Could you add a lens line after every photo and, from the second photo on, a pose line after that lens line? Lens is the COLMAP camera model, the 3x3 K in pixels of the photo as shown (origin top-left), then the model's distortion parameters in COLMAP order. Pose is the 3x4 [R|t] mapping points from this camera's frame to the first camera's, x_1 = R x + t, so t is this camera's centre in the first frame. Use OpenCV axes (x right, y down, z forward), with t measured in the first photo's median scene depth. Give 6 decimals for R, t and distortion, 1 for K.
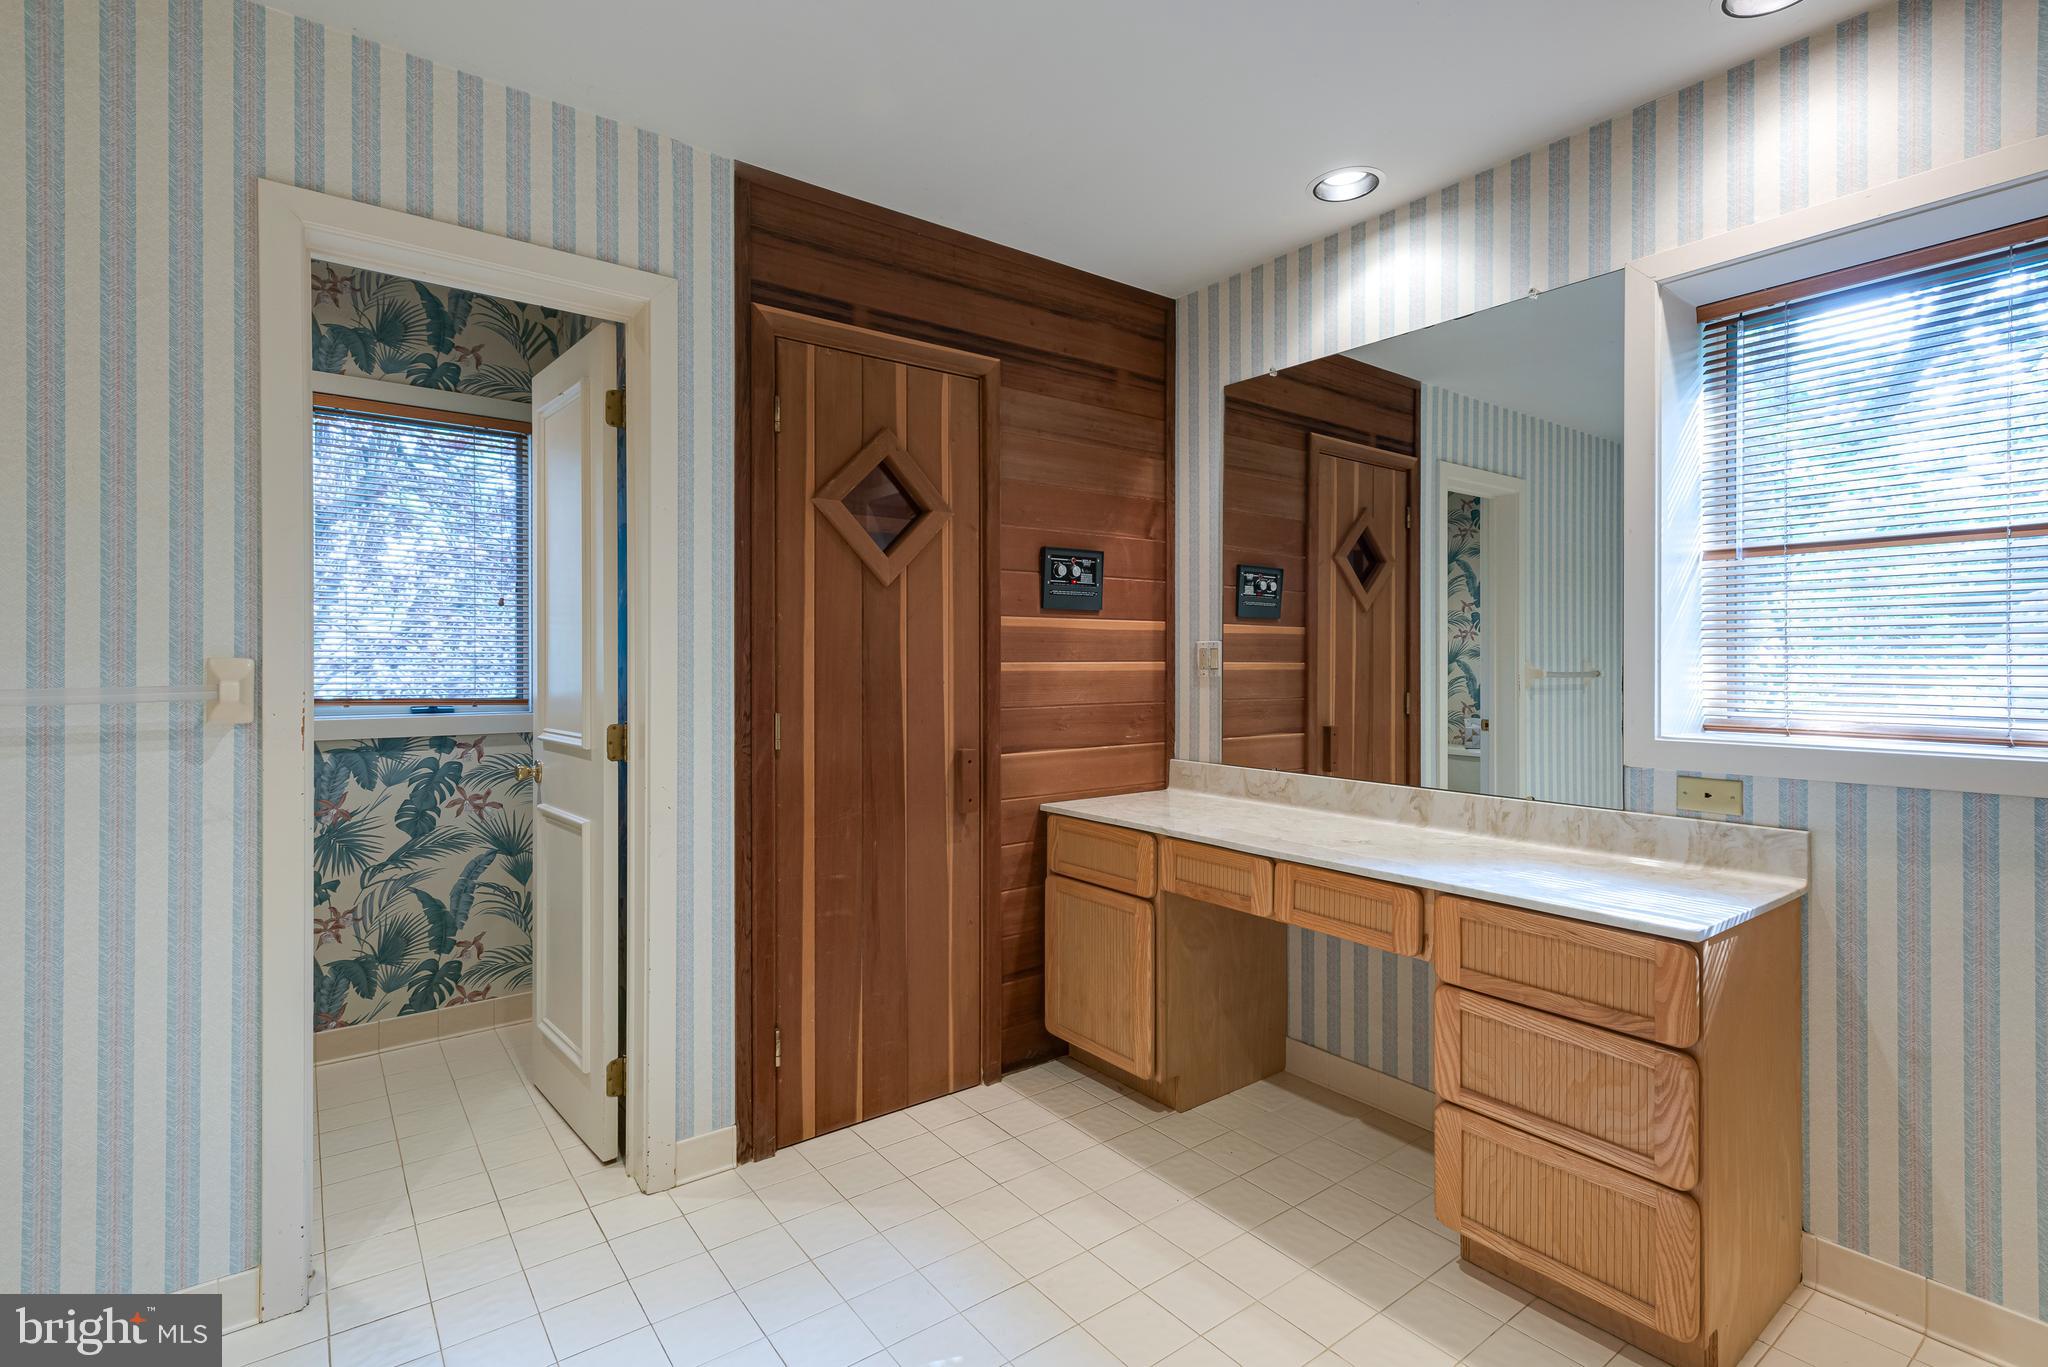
lens RADIAL K [[964.4, 0, 1026.6], [0, 964.4, 667.7], [0, 0, 1]] dist [0.016145, -0.005190]
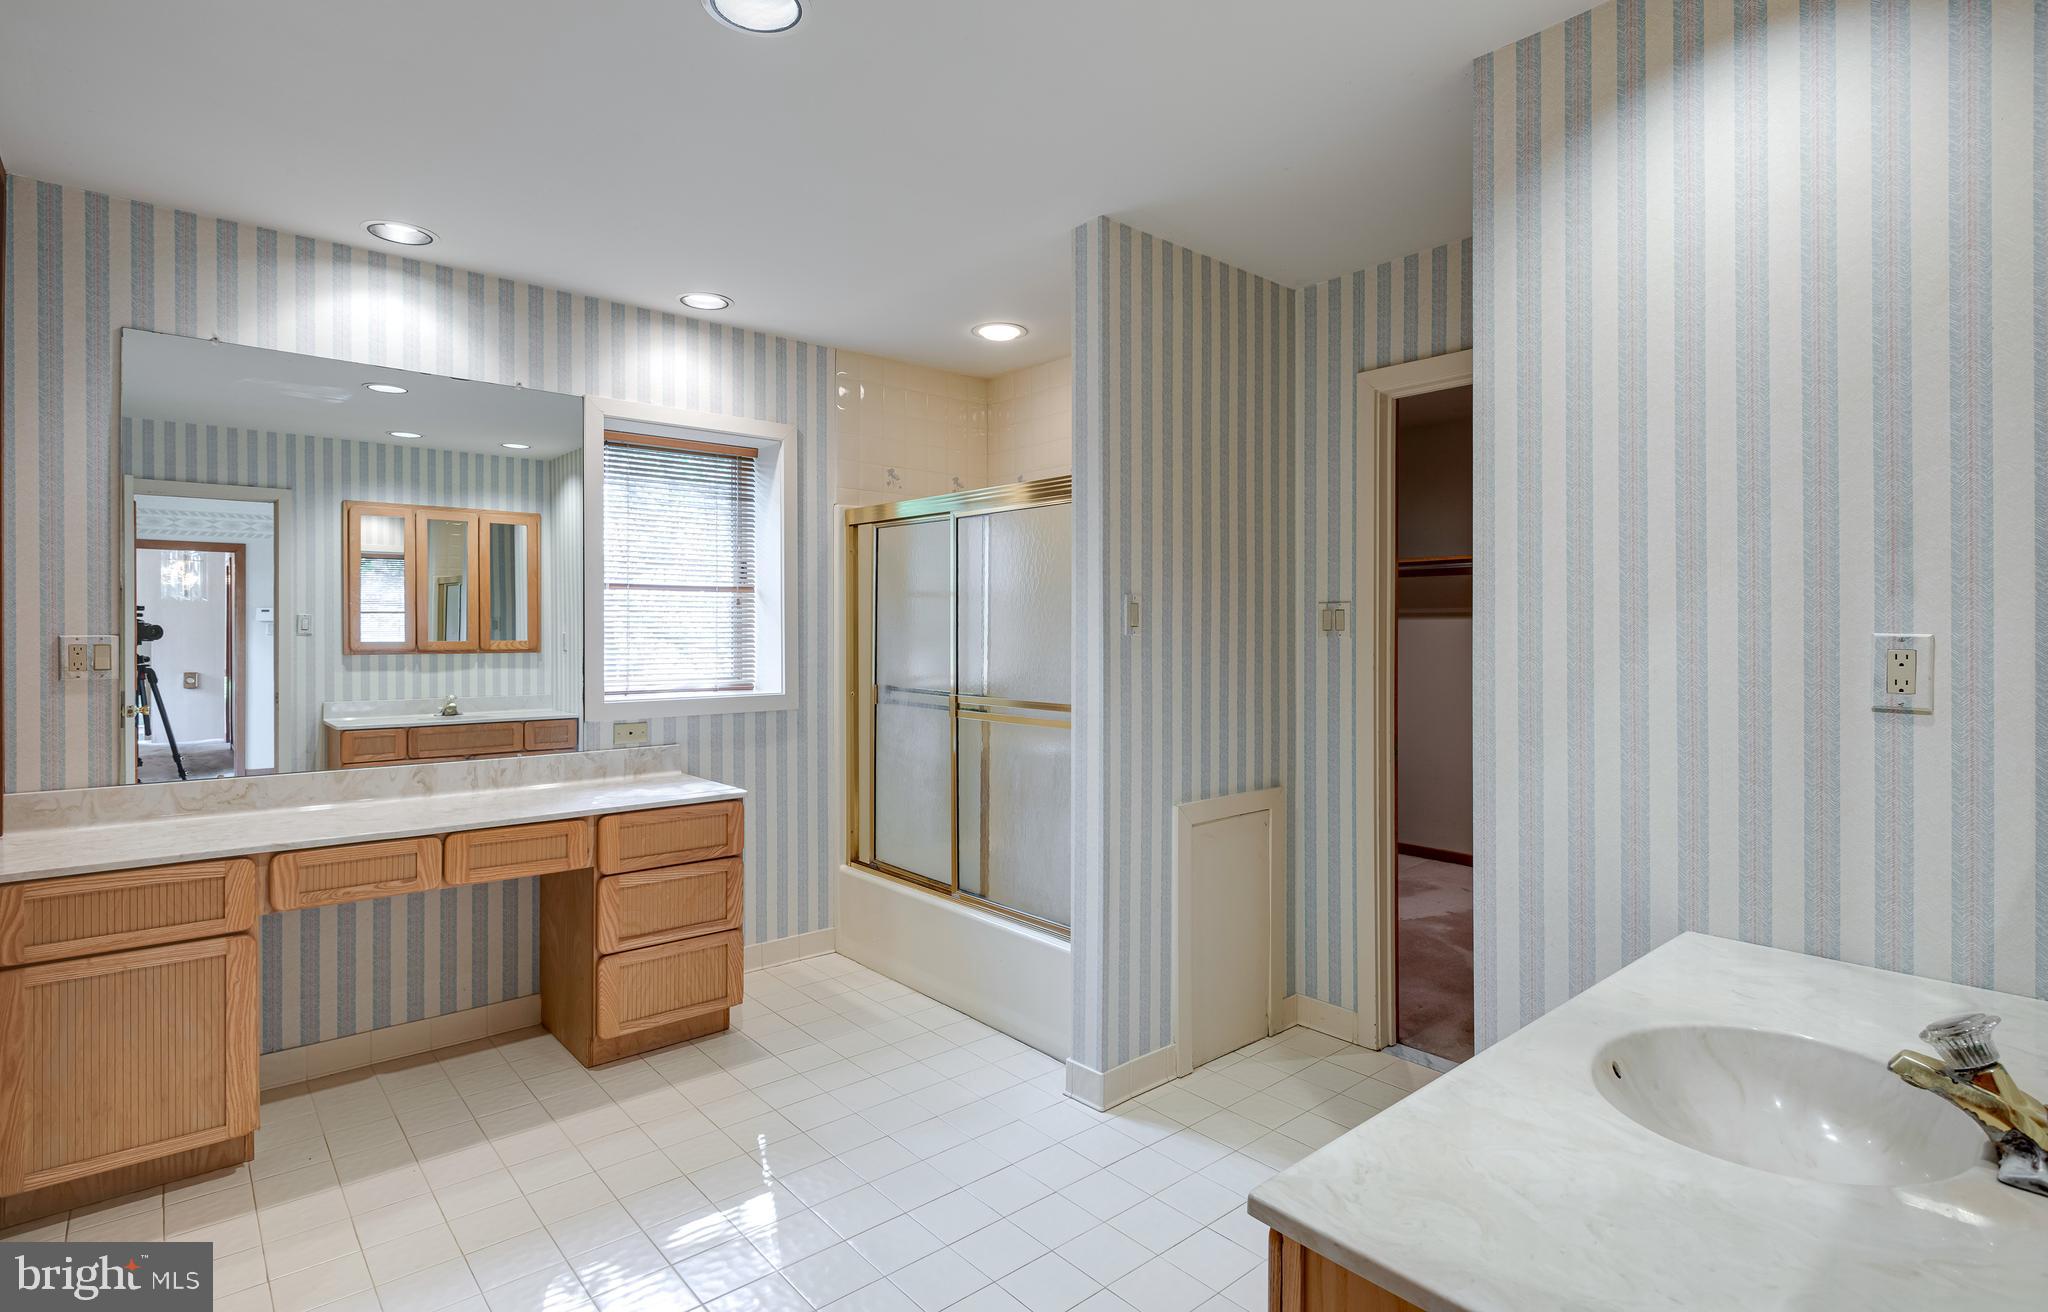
lens RADIAL K [[1011.5, 0, 1034.9], [0, 1011.5, 631.5], [0, 0, 1]] dist [-0.000667, -0.000248]
pose [[-0.079632, -0.001944, 0.996822, -0.945439], [0.004034, 0.999989, 0.002272, -0.039126], [-0.996816, 0.004202, -0.079624, 0.382905]]
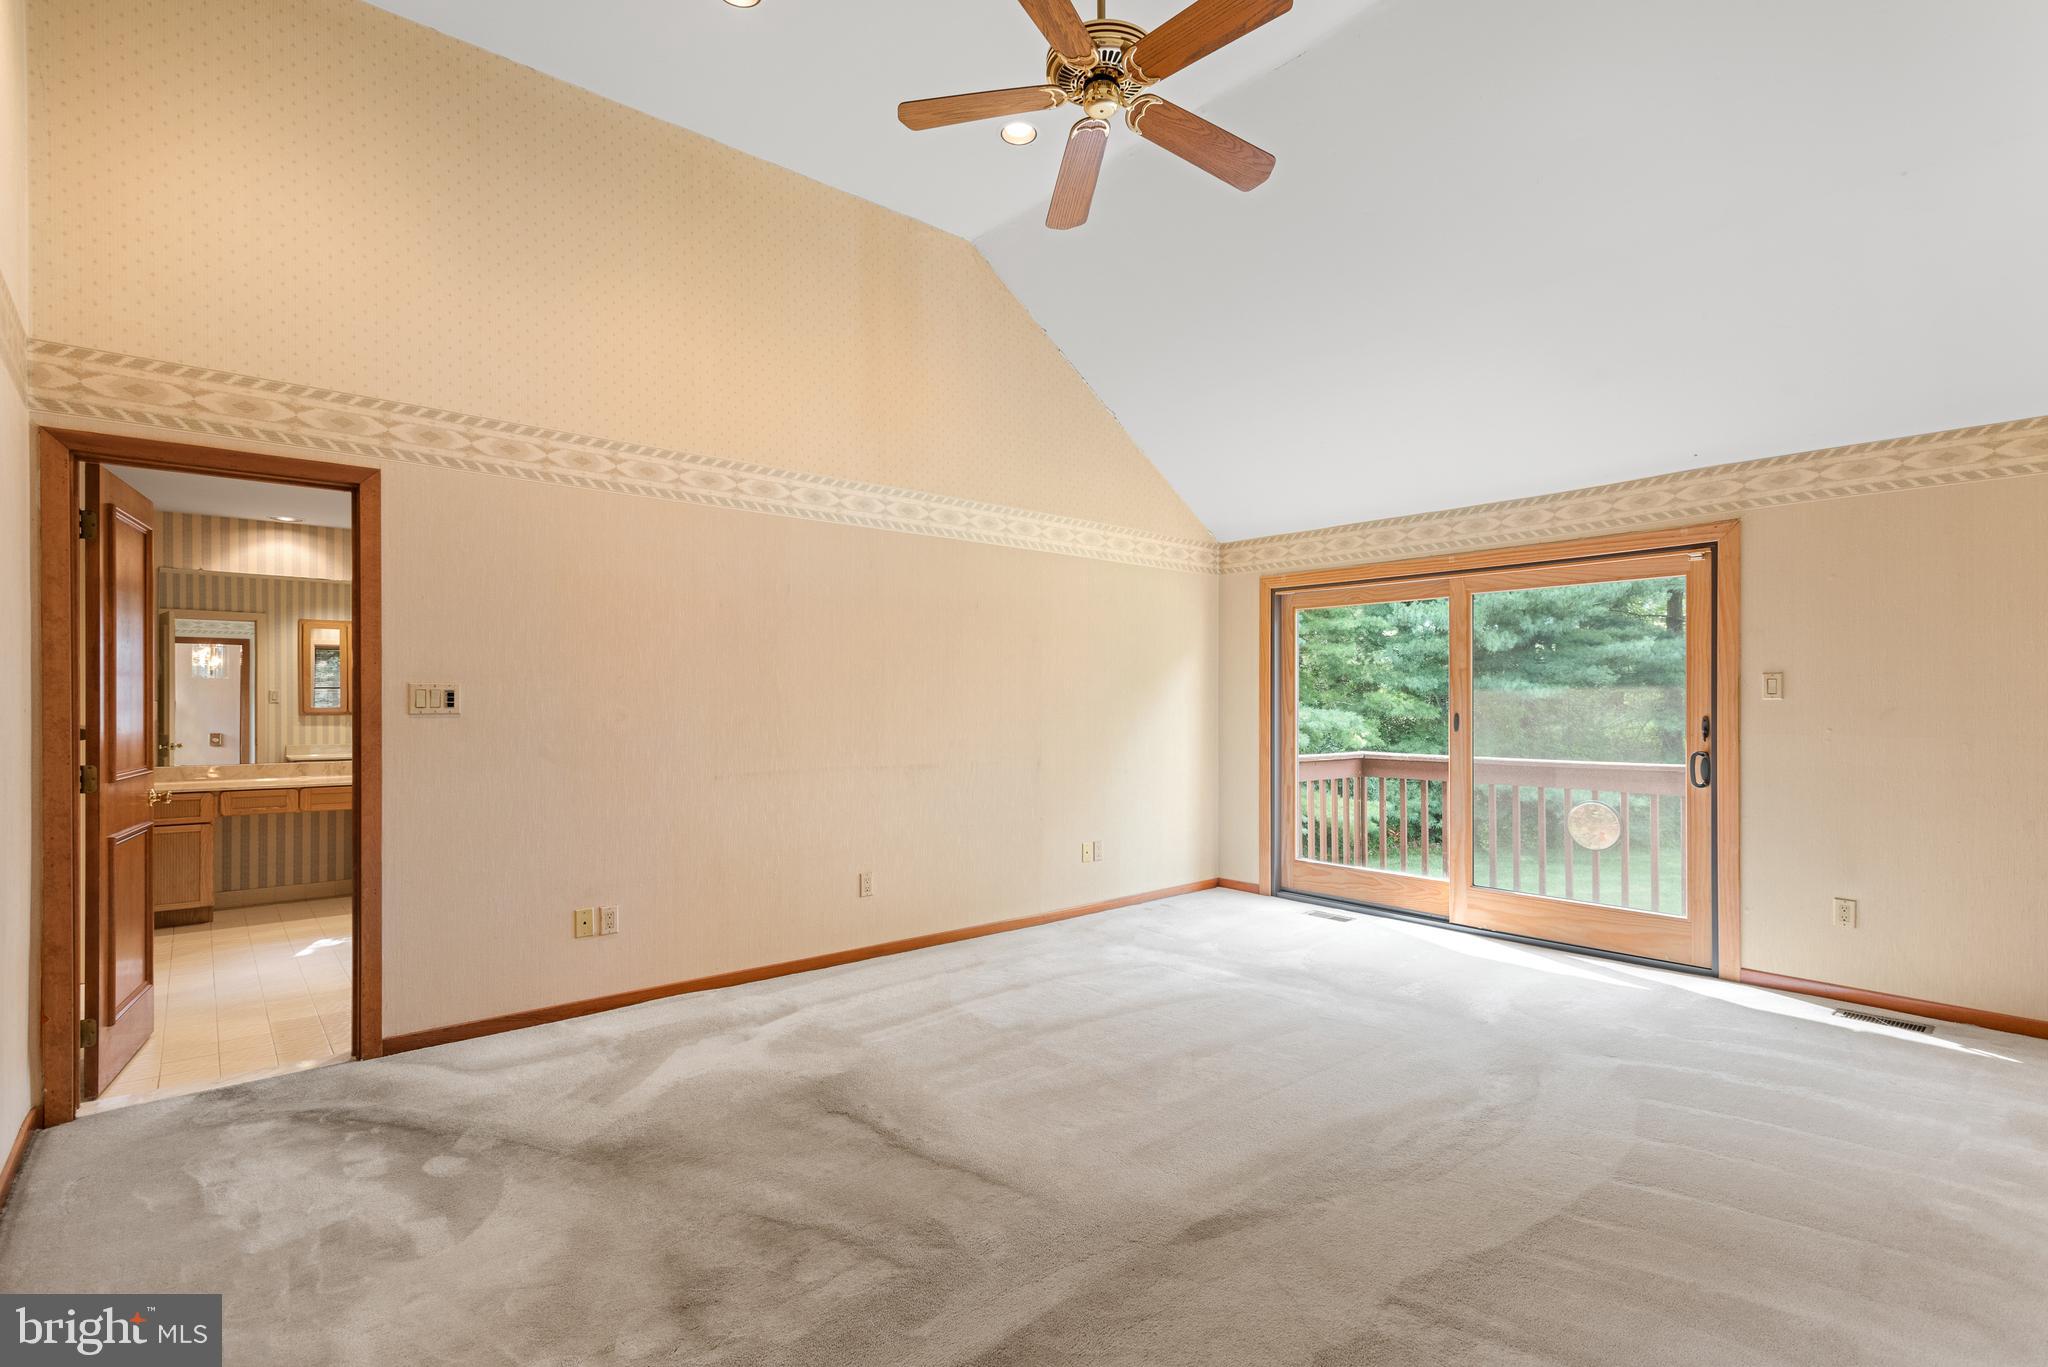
lens RADIAL K [[964.4, 0, 1024.2], [0, 964.4, 700.4], [0, 0, 1]] dist [0.016145, -0.005190]
pose [[-0.068822, 0.001102, 0.997628, -2.392125], [0.003534, 0.999993, -0.000861, -0.027898], [-0.997623, 0.003466, -0.068826, -0.740909]]
